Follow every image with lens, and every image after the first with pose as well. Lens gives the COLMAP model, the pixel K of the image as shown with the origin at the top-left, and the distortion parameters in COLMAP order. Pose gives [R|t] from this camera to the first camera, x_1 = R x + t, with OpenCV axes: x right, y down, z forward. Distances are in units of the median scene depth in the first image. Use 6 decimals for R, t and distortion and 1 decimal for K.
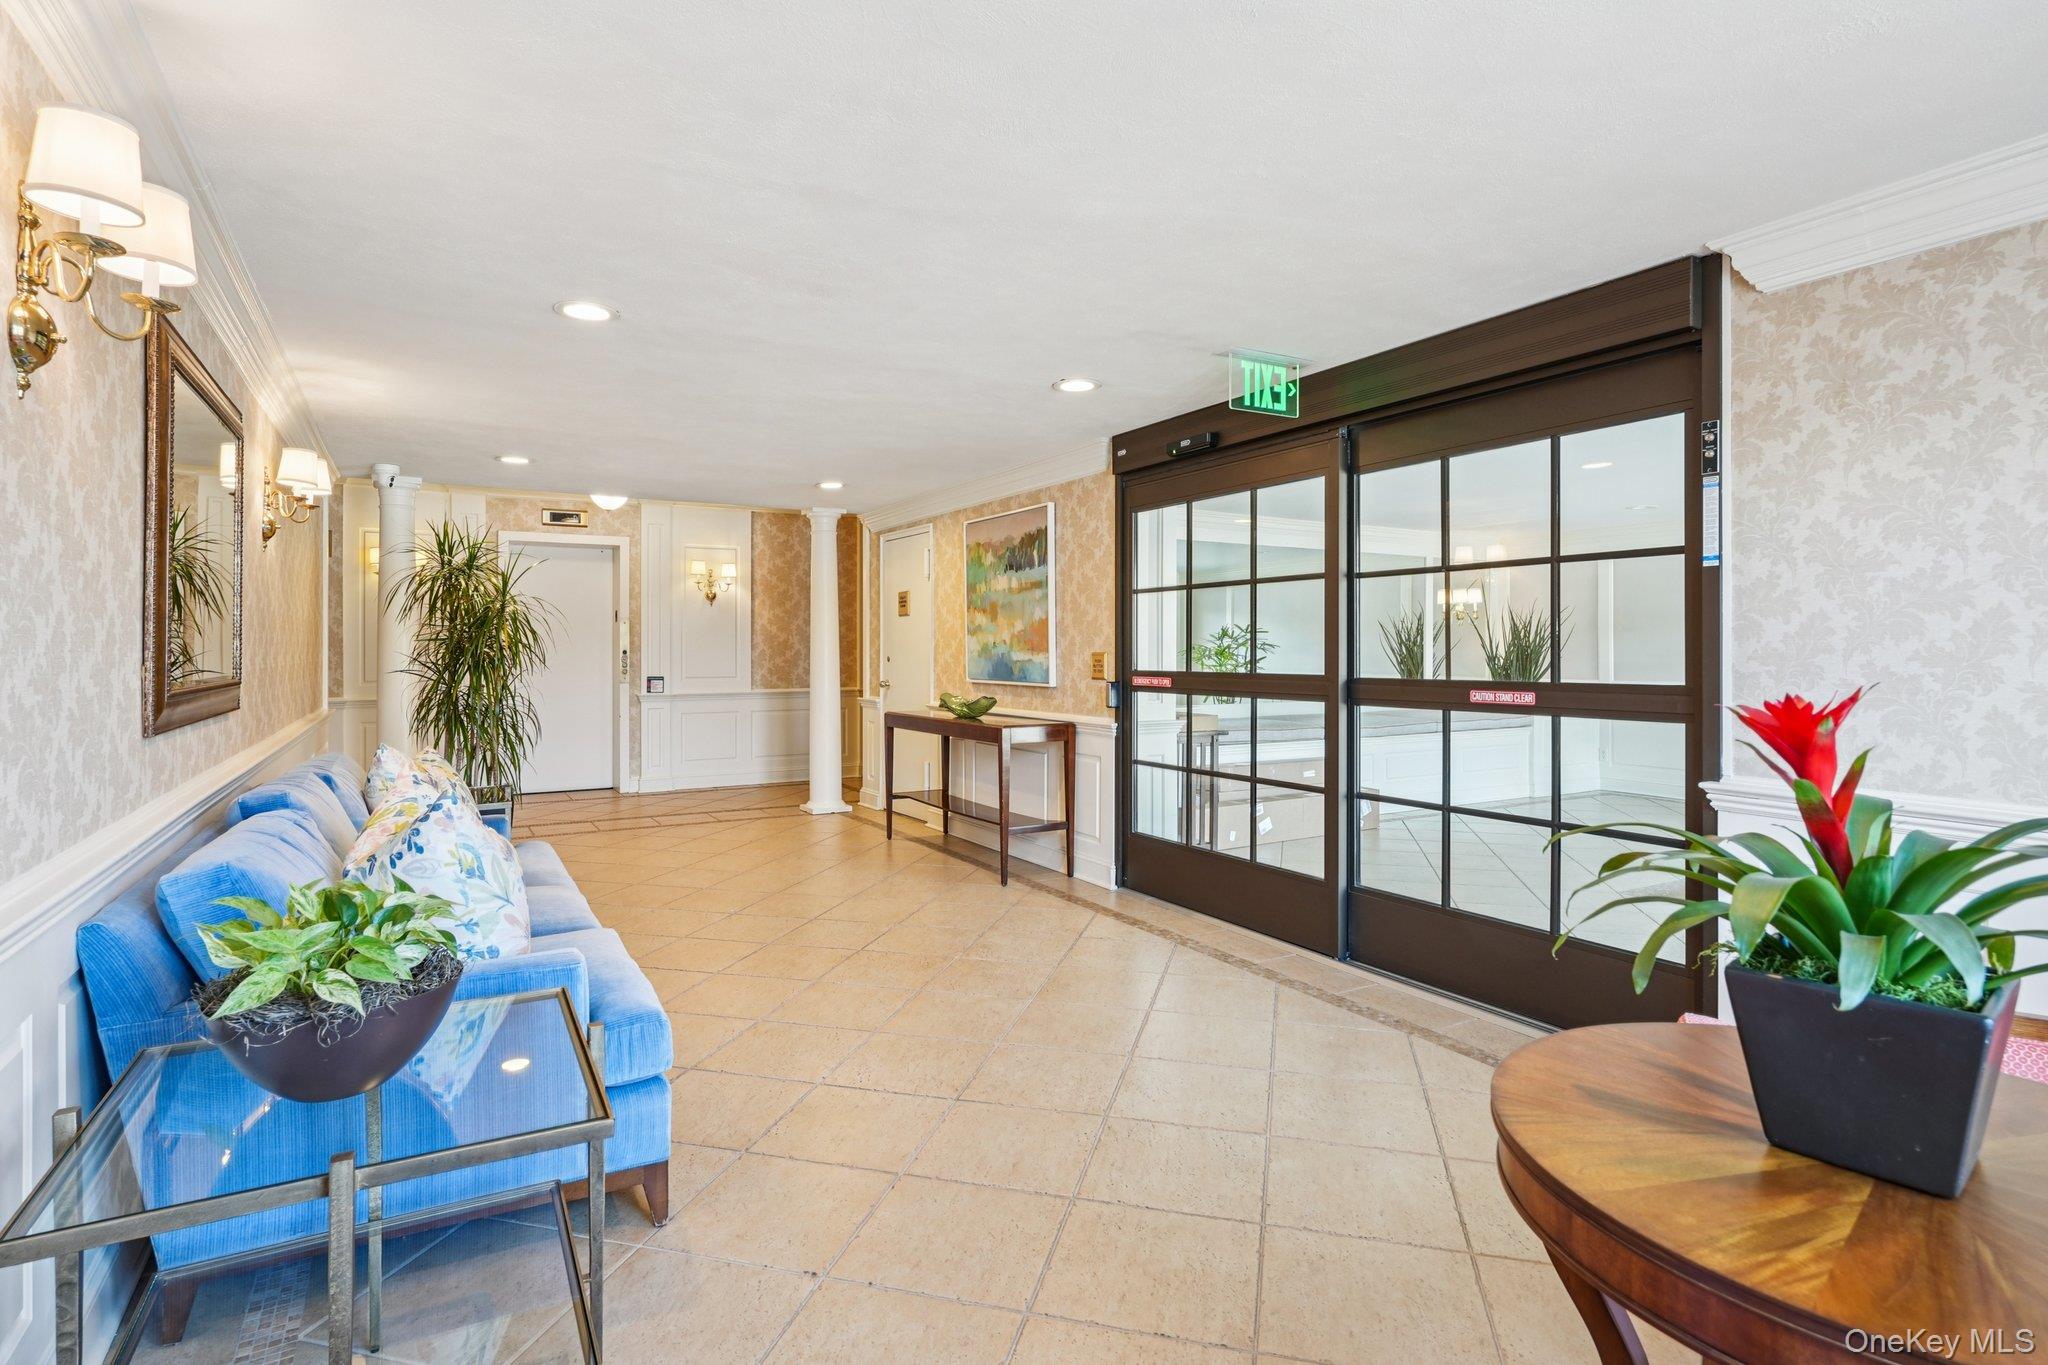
lens RADIAL K [[1033.4, 0, 1022.9], [0, 1033.4, 666.1], [0, 0, 1]] dist [-0.013818, 0.001155]
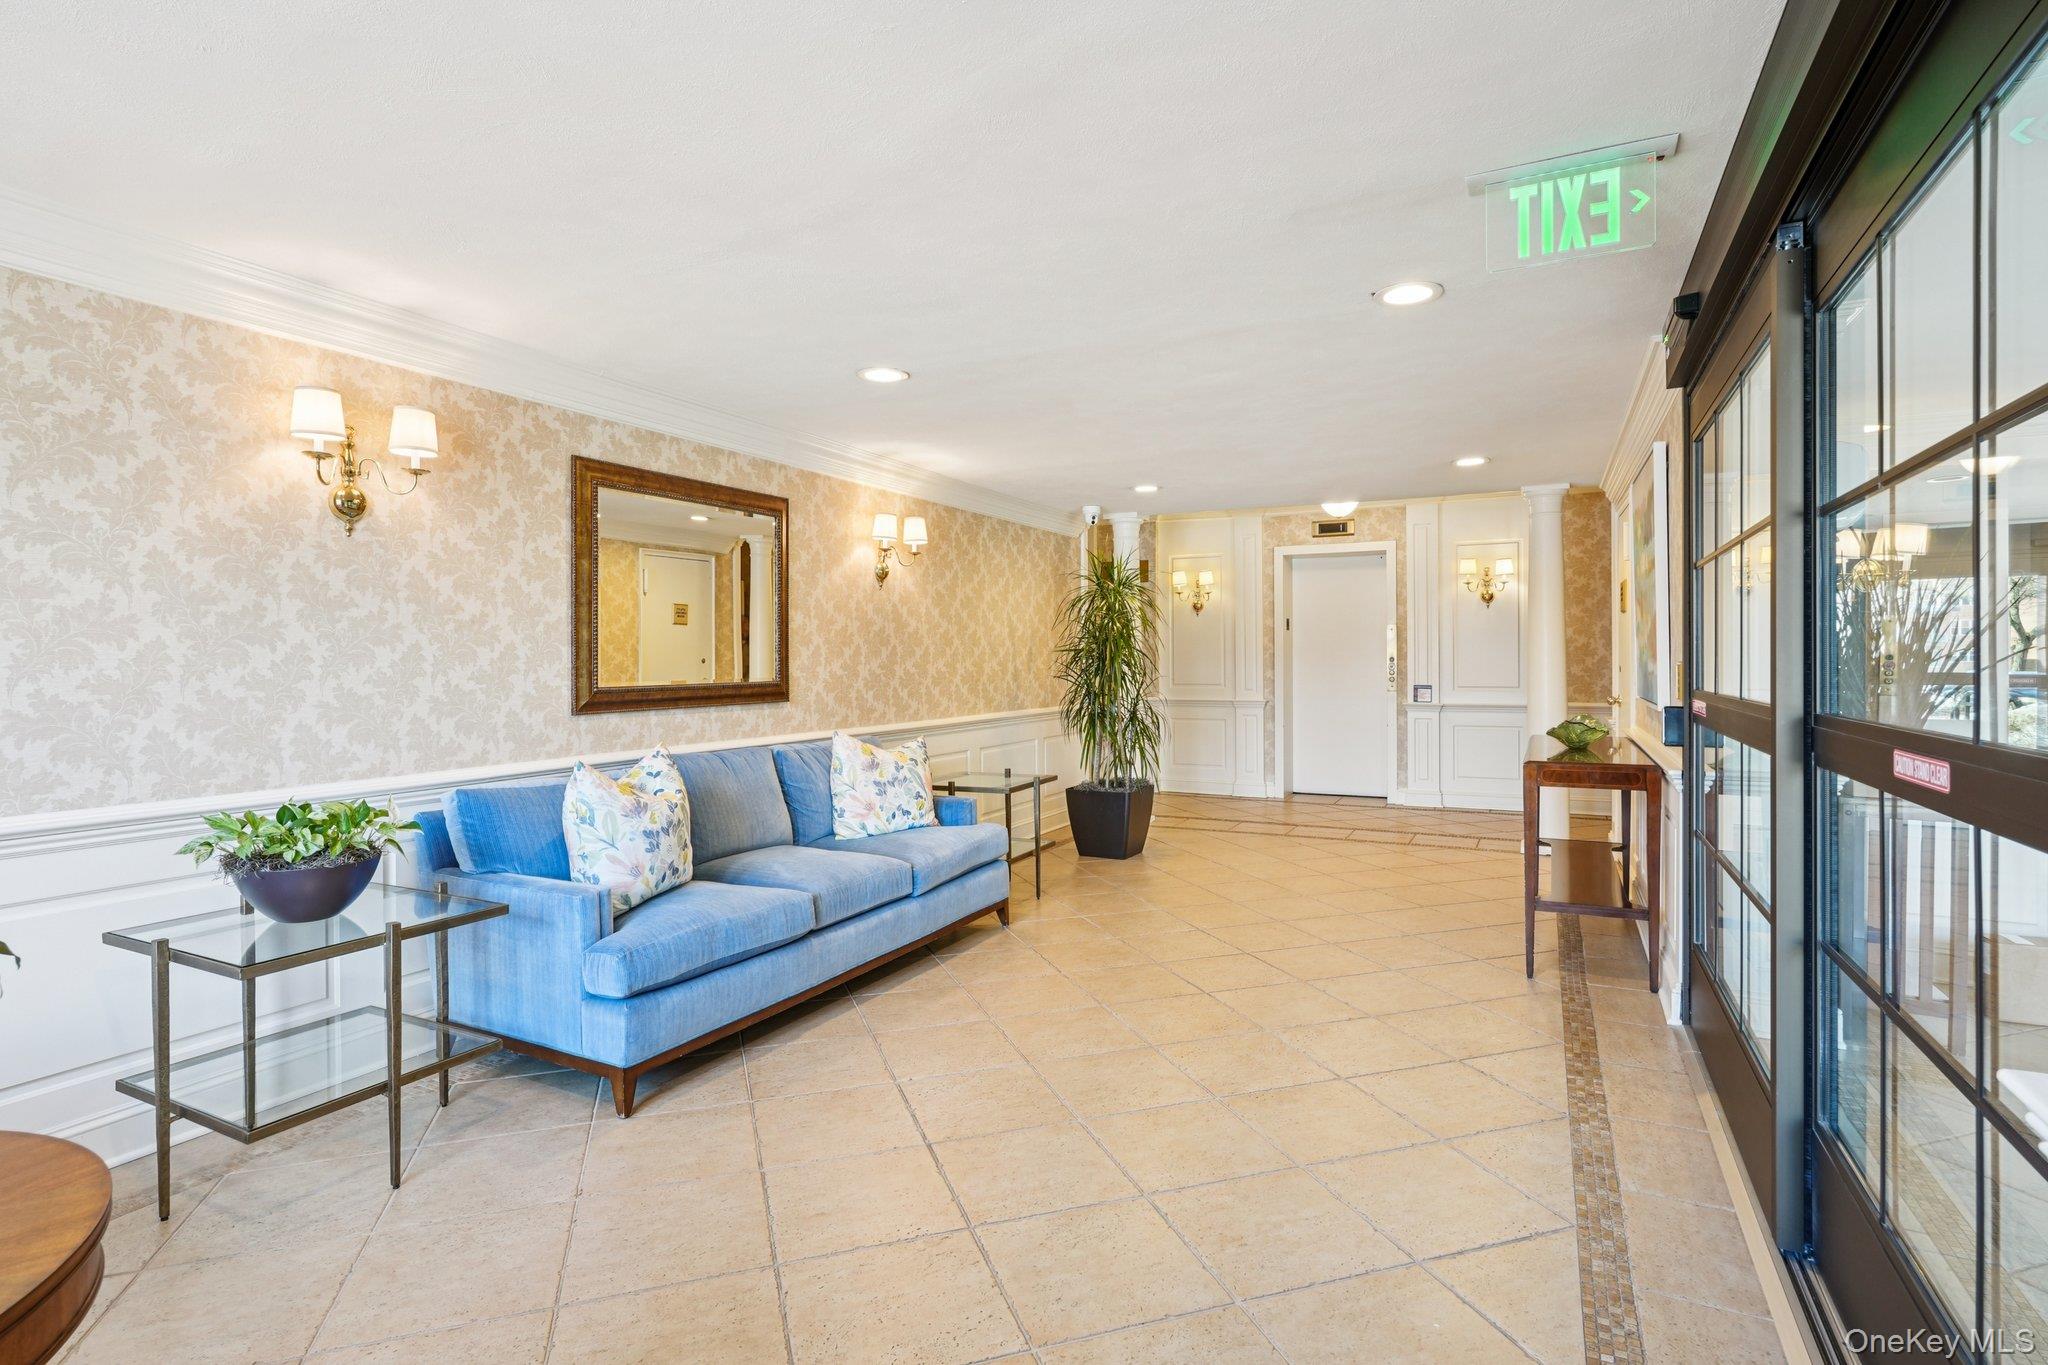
lens RADIAL K [[1033.4, 0, 1021.5], [0, 1033.4, 671.1], [0, 0, 1]] dist [-0.013818, 0.001155]
pose [[0.543999, 0.007045, -0.839056, 0.537112], [-0.007070, 0.999968, 0.003812, -0.008148], [0.839056, 0.003858, 0.544031, 0.397696]]
